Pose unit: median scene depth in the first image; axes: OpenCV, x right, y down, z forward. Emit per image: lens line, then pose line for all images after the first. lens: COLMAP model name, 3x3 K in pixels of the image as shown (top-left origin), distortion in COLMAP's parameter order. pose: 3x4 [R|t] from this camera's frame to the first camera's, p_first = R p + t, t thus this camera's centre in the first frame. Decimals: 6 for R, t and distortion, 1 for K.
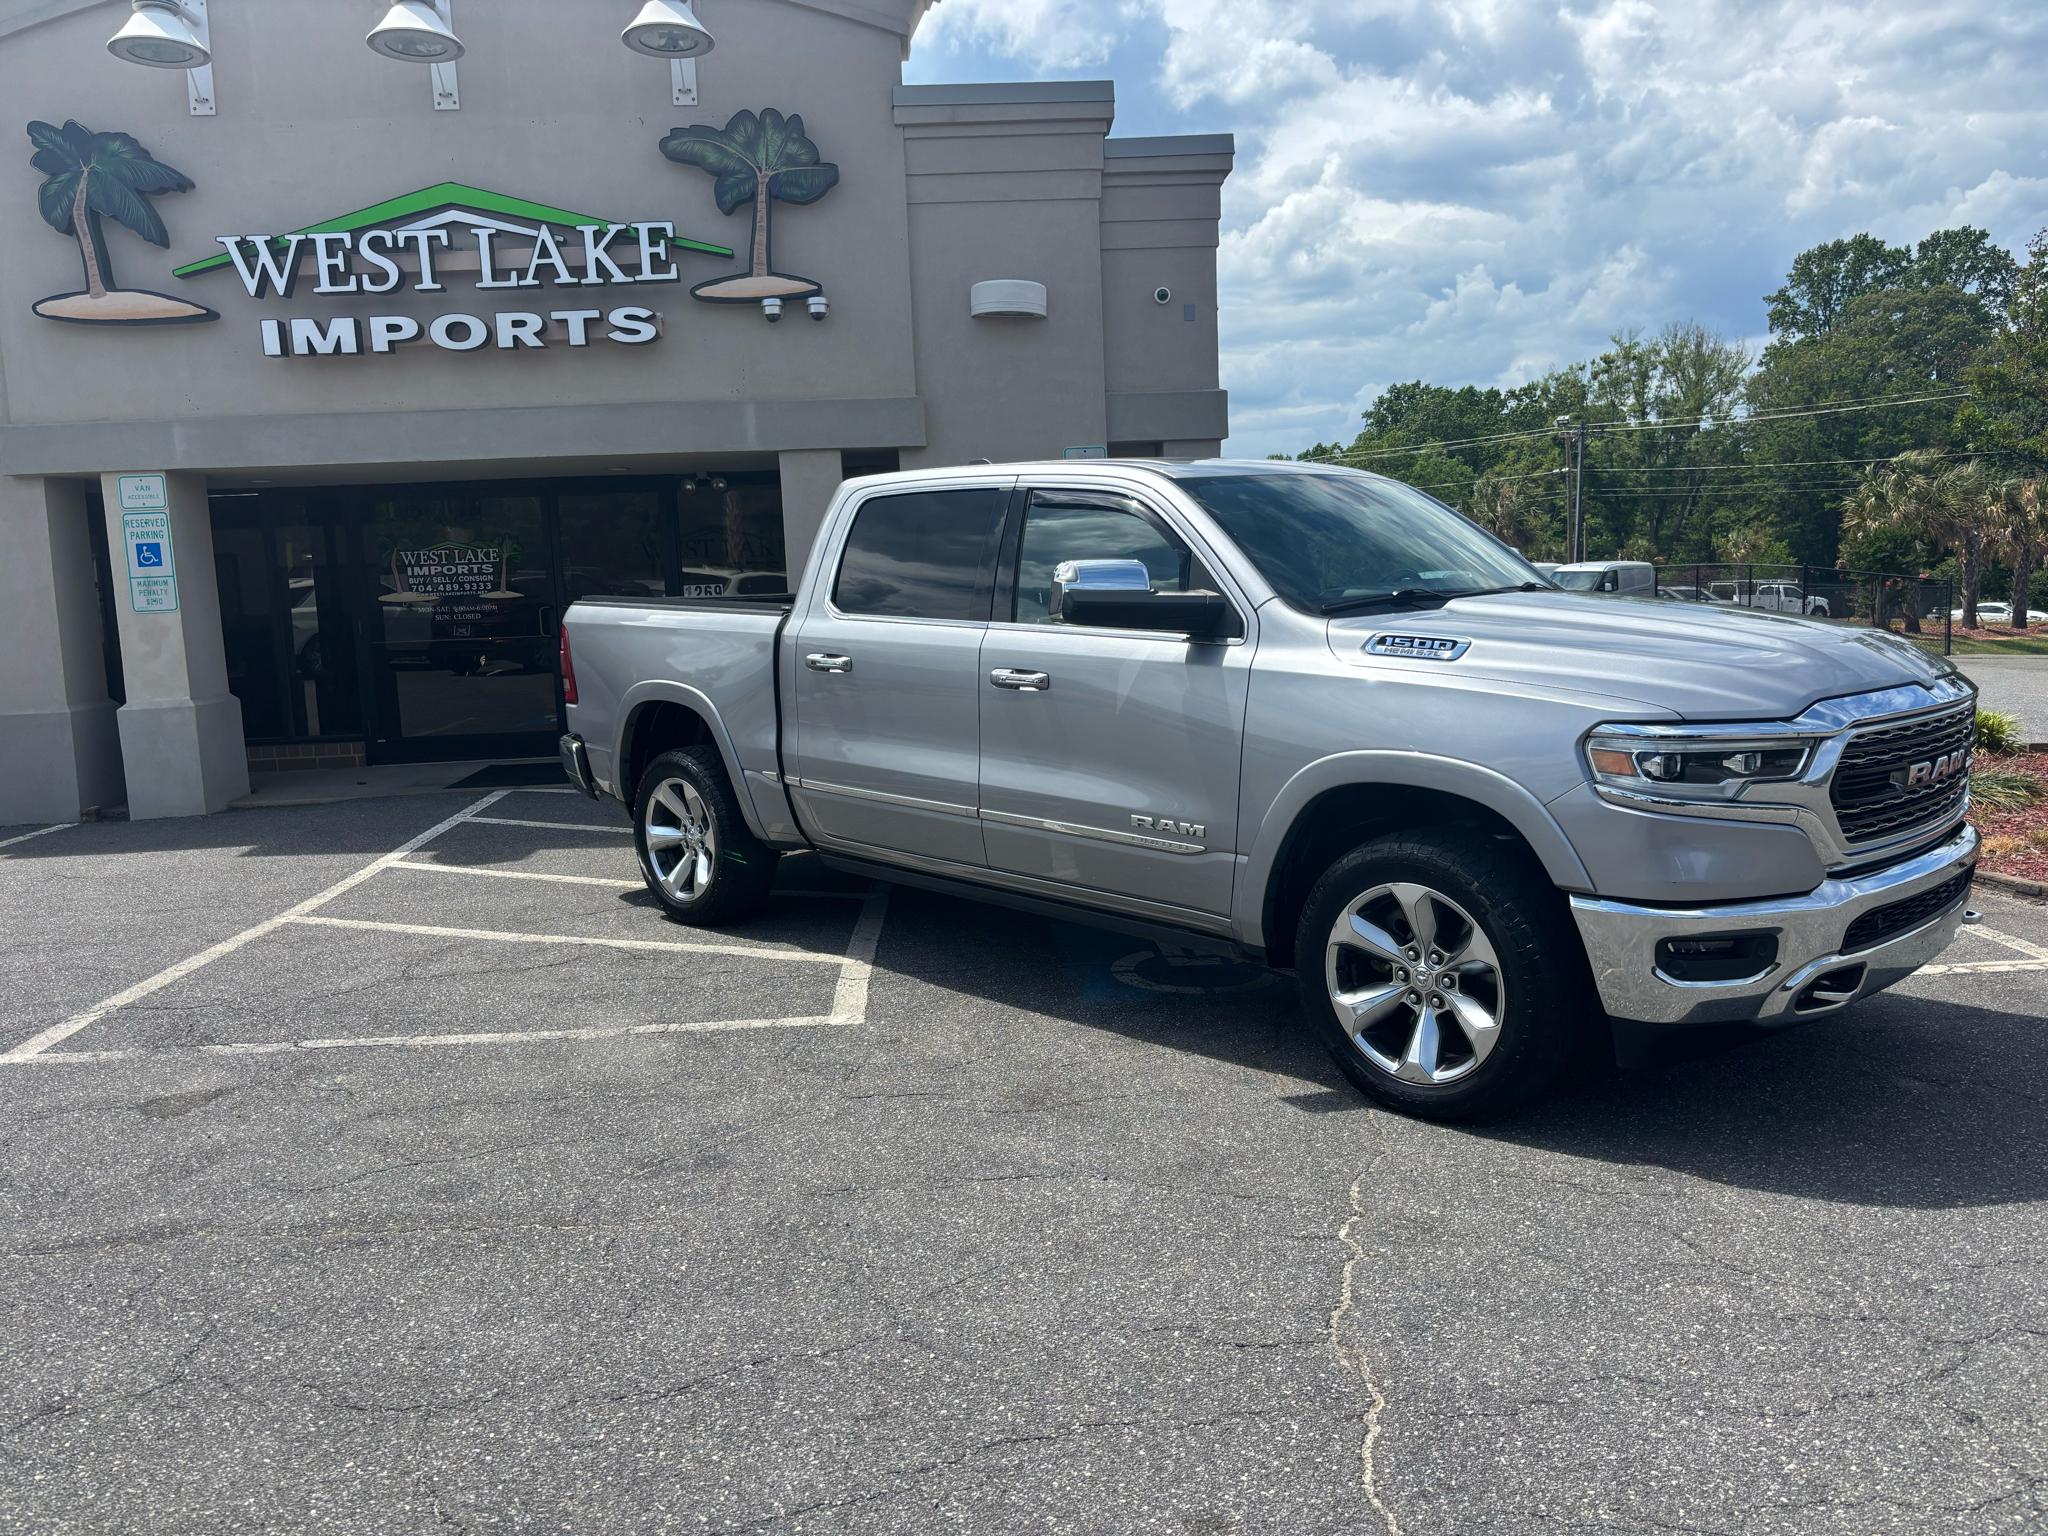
lens RADIAL K [[1556.4, 0, 1035.6], [0, 1556.4, 758.8], [0, 0, 1]] dist [0.036238, -0.037169]
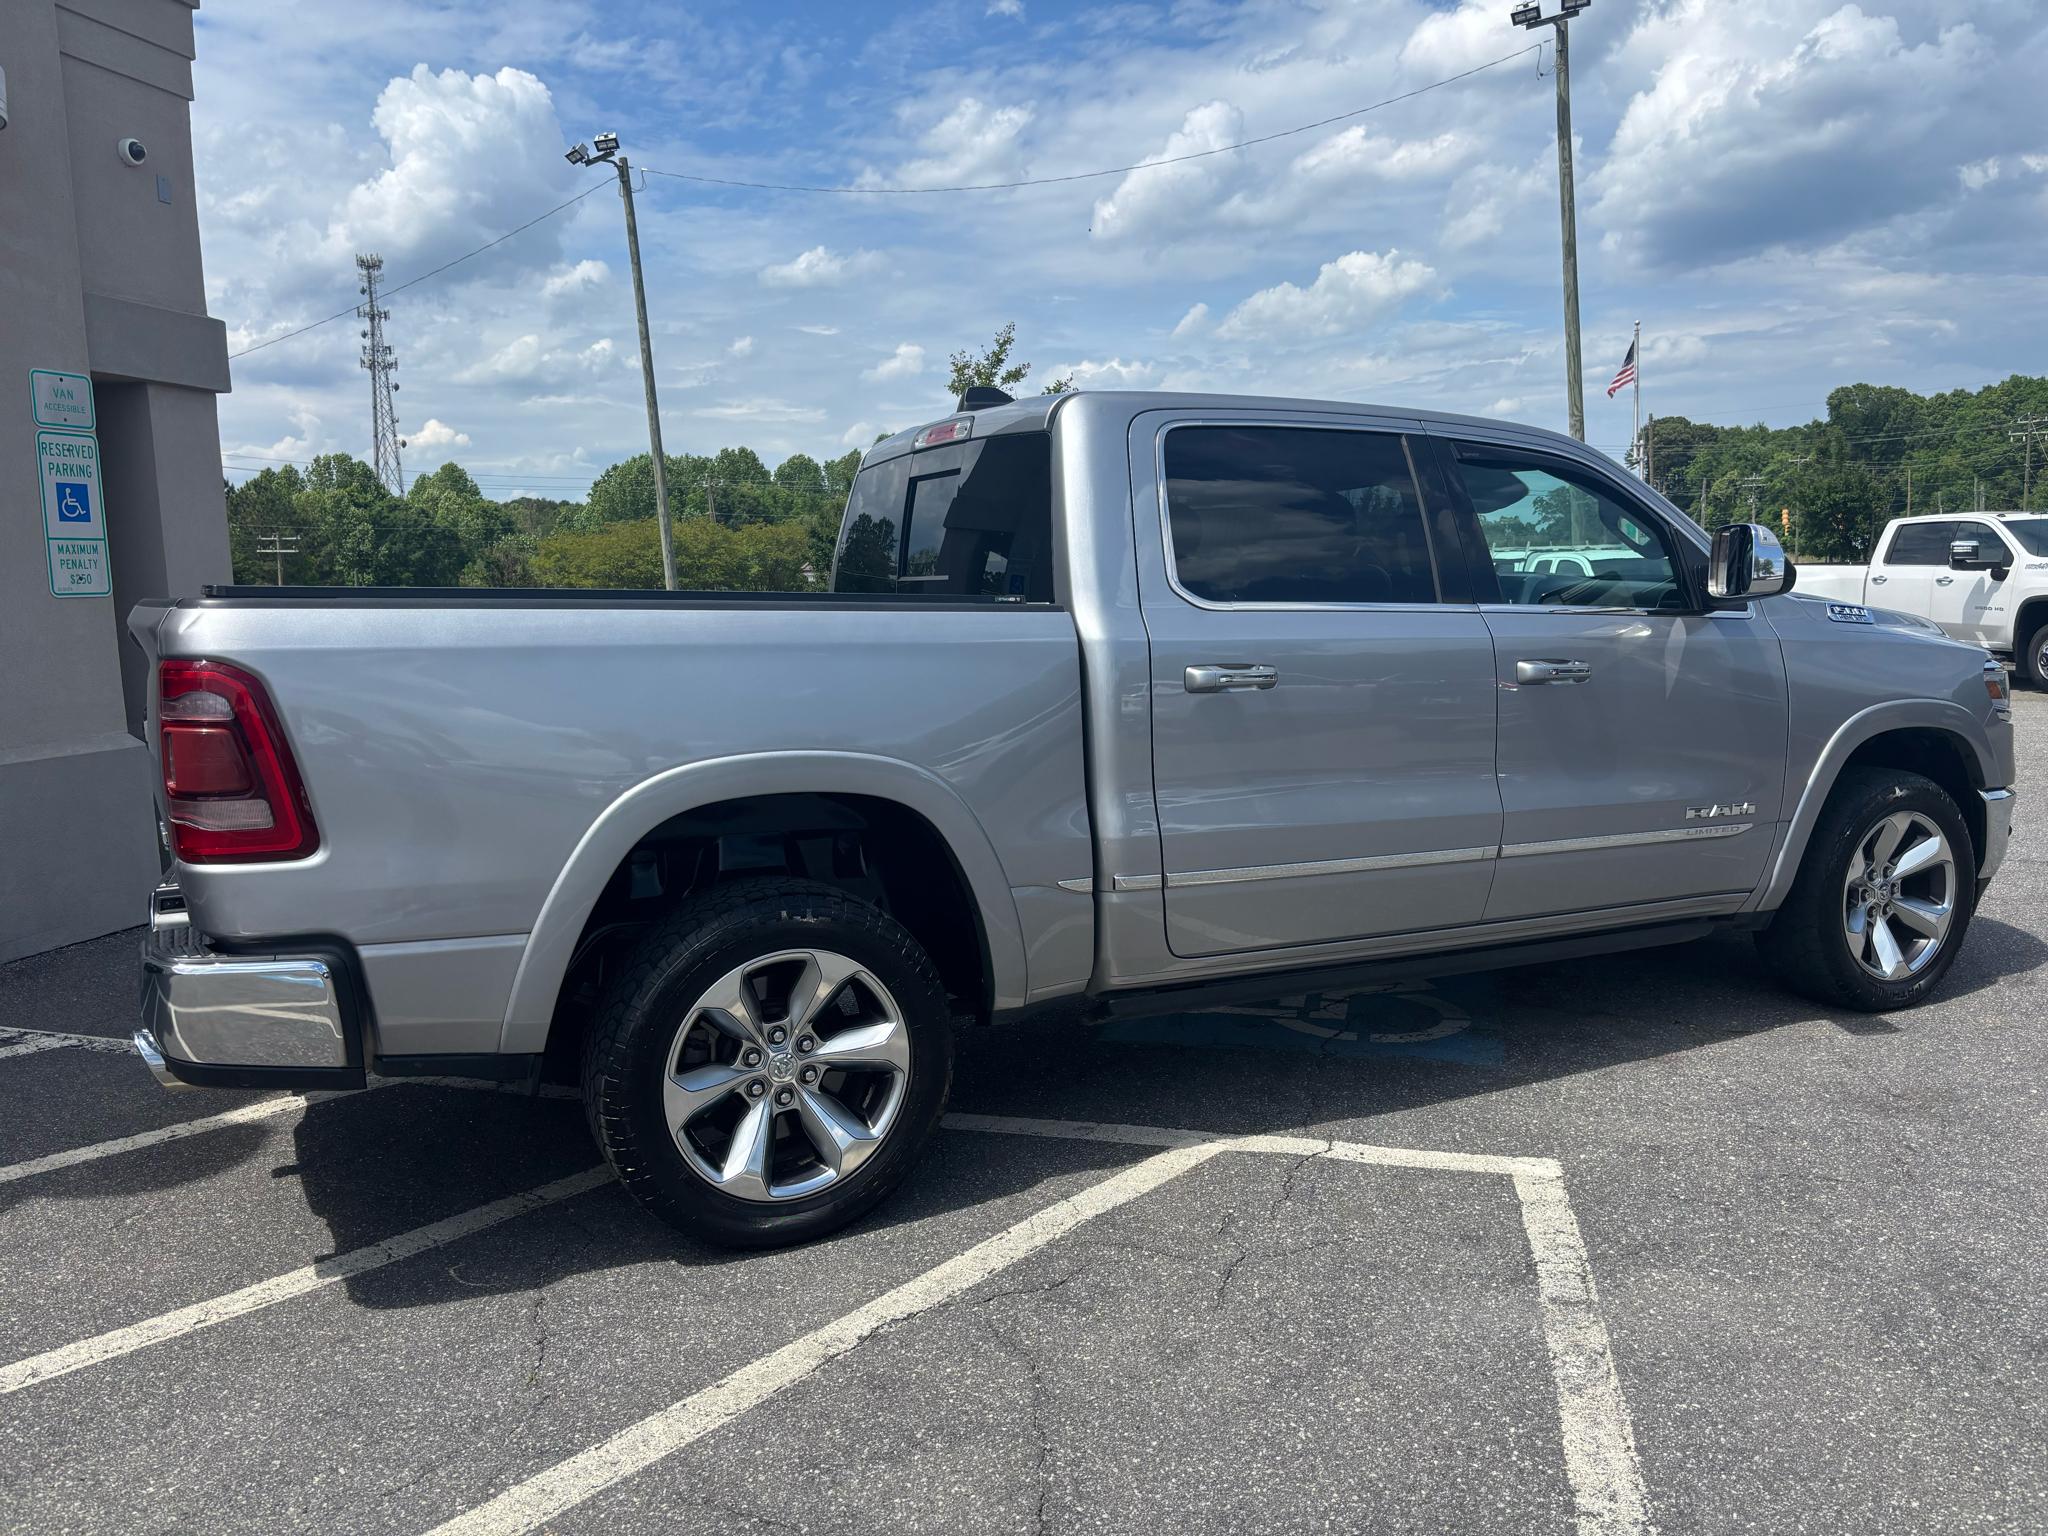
lens RADIAL K [[1556.4, 0, 1038.0], [0, 1556.4, 750.7], [0, 0, 1]] dist [0.036238, -0.037169]
pose [[0.301494, -0.076281, 0.950412, -0.454349], [0.127586, 0.991058, 0.039070, -0.039910], [-0.944893, 0.109480, 0.308530, 0.524245]]
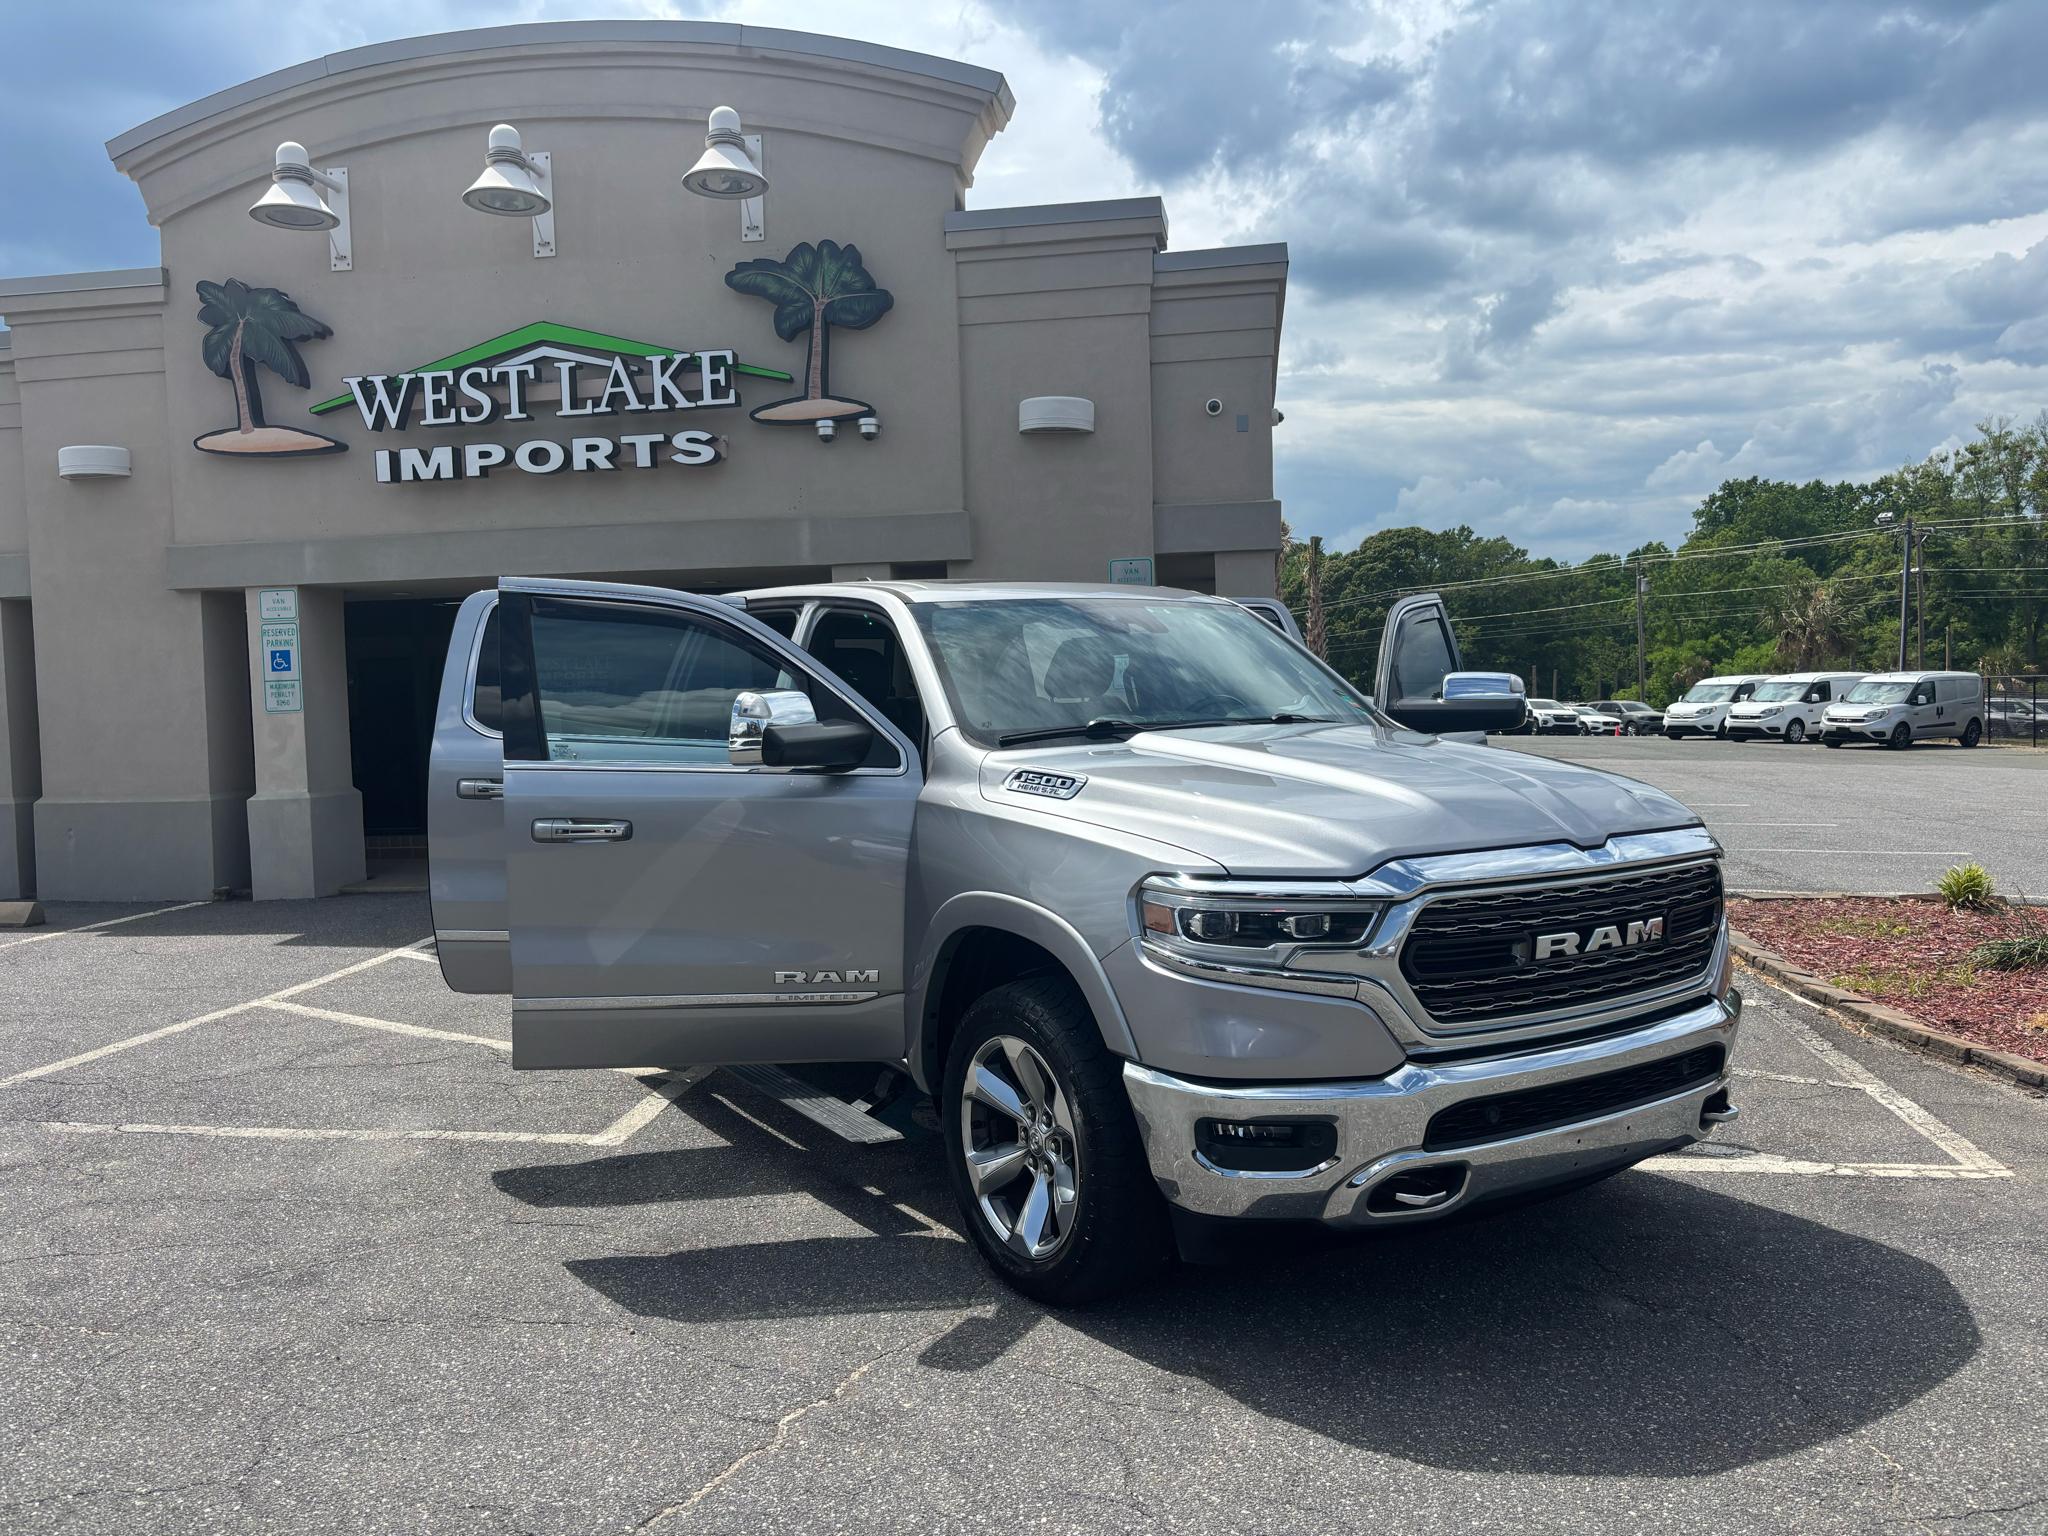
lens RADIAL K [[1556.4, 0, 1022.9], [0, 1556.4, 755.5], [0, 0, 1]] dist [0.036238, -0.037169]
pose [[0.978191, 0.020807, -0.206665, 0.182604], [-0.034415, 0.997453, -0.062471, -0.012732], [0.204839, 0.068221, 0.976415, 0.033712]]
